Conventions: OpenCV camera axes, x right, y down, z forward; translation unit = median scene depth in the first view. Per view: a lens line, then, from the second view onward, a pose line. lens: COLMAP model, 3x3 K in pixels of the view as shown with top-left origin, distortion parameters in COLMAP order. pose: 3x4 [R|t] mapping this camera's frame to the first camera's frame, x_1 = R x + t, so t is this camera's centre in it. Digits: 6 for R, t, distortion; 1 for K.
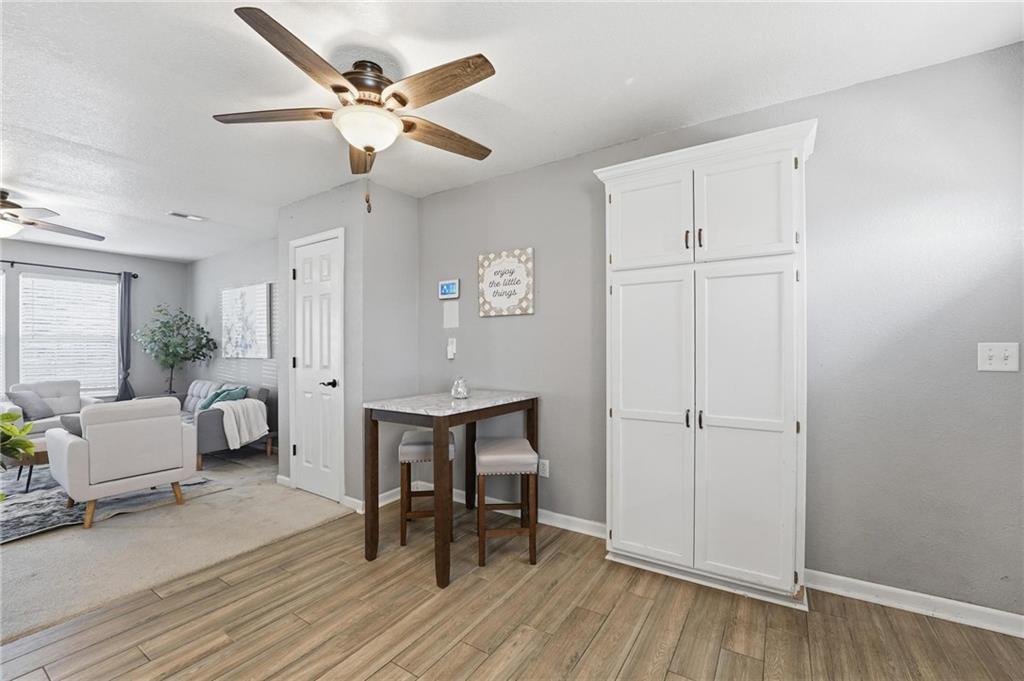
lens RADIAL K [[425.6, 0, 507.7], [0, 425.6, 349.6], [0, 0, 1]] dist [-0.022053, 0.000098]
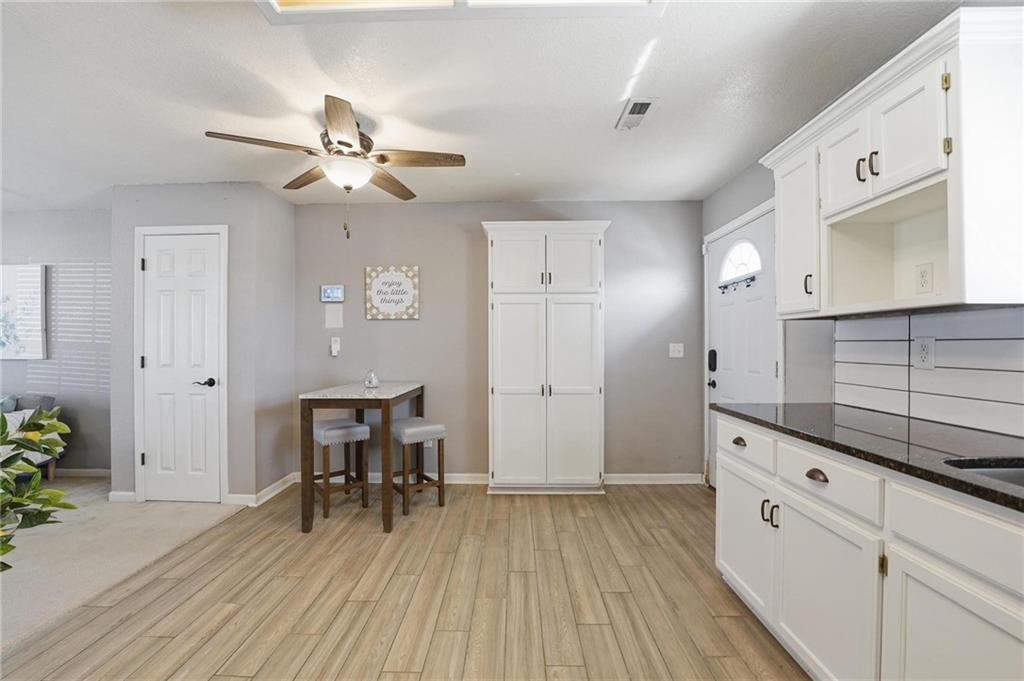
lens RADIAL K [[420.4, 0, 508.4], [0, 420.4, 346.6], [0, 0, 1]] dist [-0.013734, -0.000173]
pose [[0.849957, -0.000203, 0.526852, -0.427527], [0.001906, 0.999995, -0.002689, 0.001824], [-0.526849, 0.003290, 0.849953, -0.228459]]
